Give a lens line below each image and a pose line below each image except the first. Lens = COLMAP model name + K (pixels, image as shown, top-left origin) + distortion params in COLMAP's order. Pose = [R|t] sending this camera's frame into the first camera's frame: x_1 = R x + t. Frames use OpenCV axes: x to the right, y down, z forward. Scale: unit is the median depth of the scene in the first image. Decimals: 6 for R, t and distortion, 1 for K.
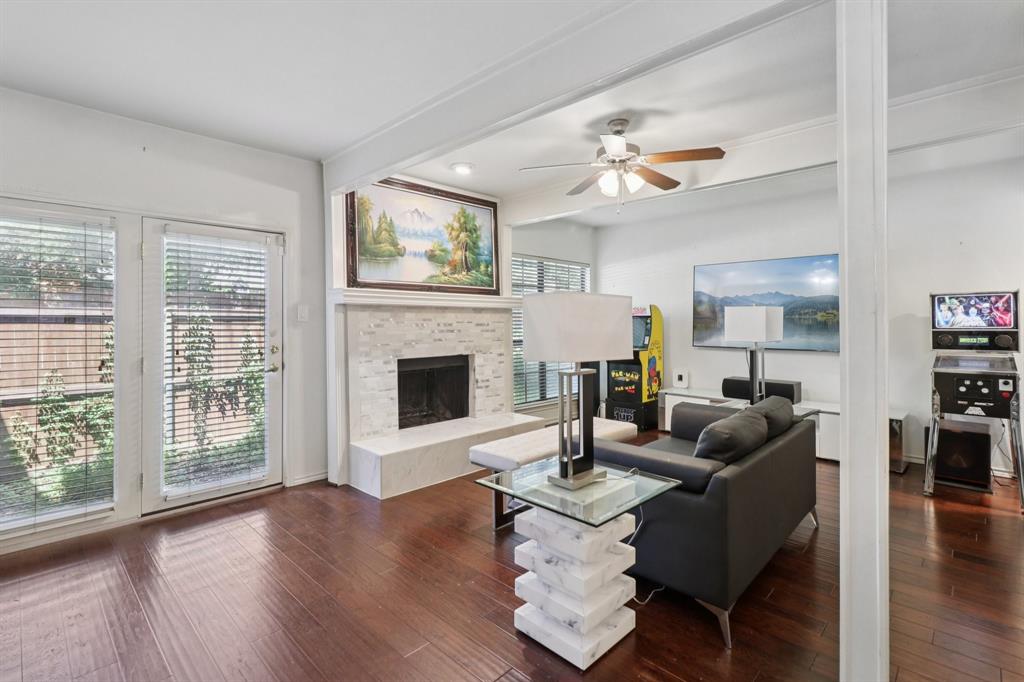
lens RADIAL K [[477.0, 0, 508.3], [0, 477.0, 325.9], [0, 0, 1]] dist [-0.001553, 0.002310]
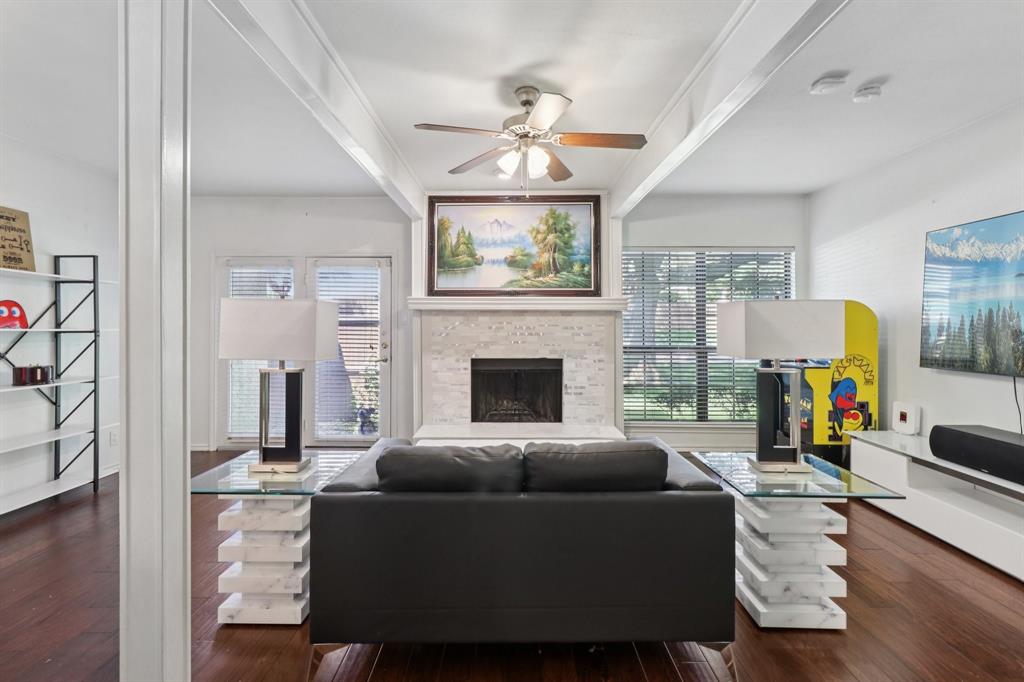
lens RADIAL K [[477.0, 0, 517.4], [0, 477.0, 329.9], [0, 0, 1]] dist [-0.001553, 0.002310]
pose [[0.697902, 0.009850, -0.716126, 0.611853], [-0.008495, 0.999949, 0.005475, -0.003468], [0.716143, 0.002262, 0.697950, 0.288913]]
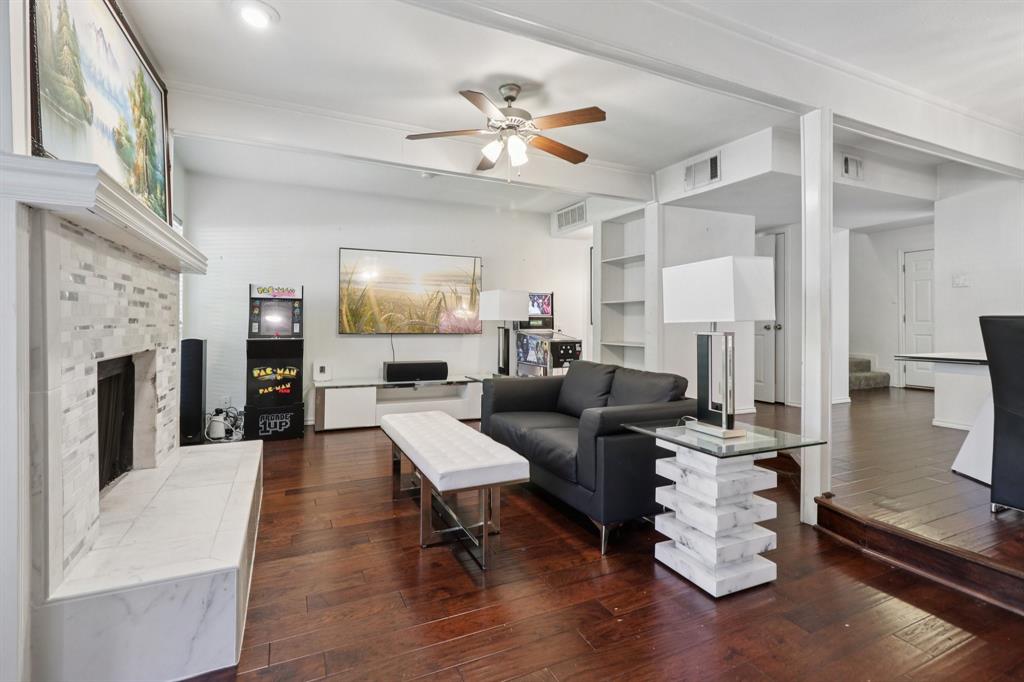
lens RADIAL K [[477.0, 0, 505.4], [0, 477.0, 323.4], [0, 0, 1]] dist [-0.001553, 0.002310]
pose [[0.354363, 0.004547, 0.935097, -0.480763], [0.000838, 0.999986, -0.005180, 0.036124], [-0.935108, 0.002619, 0.354354, 0.485361]]
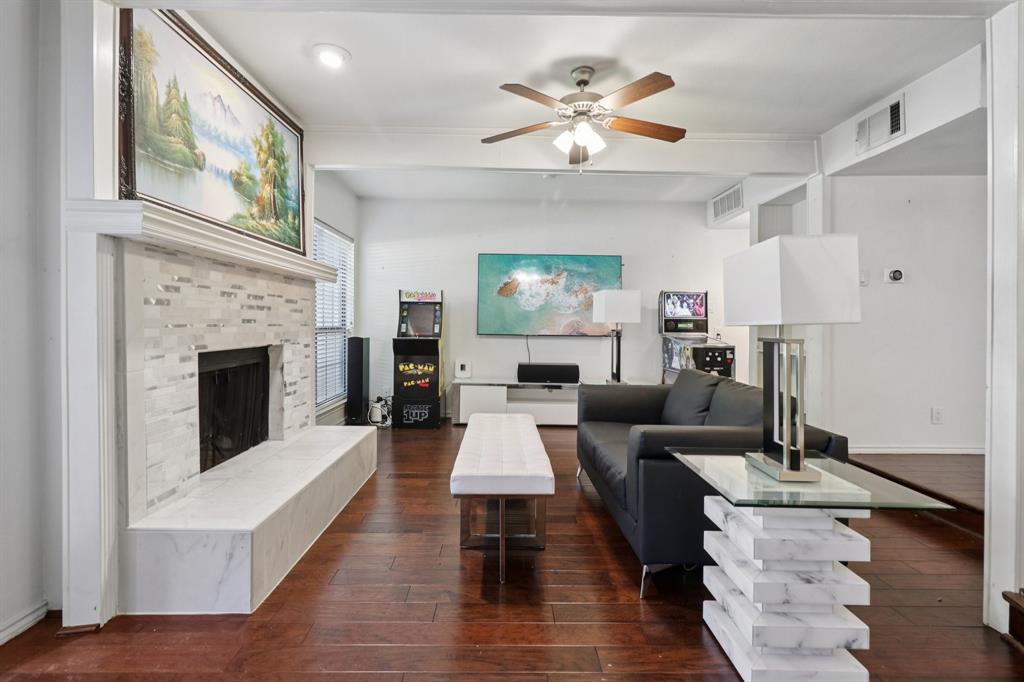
lens RADIAL K [[477.0, 0, 504.4], [0, 477.0, 323.4], [0, 0, 1]] dist [-0.001553, 0.002310]
pose [[0.710158, 0.011570, 0.703947, -0.353916], [-0.007713, 0.999933, -0.008653, 0.036158], [-0.704000, 0.000715, 0.710200, 0.341817]]
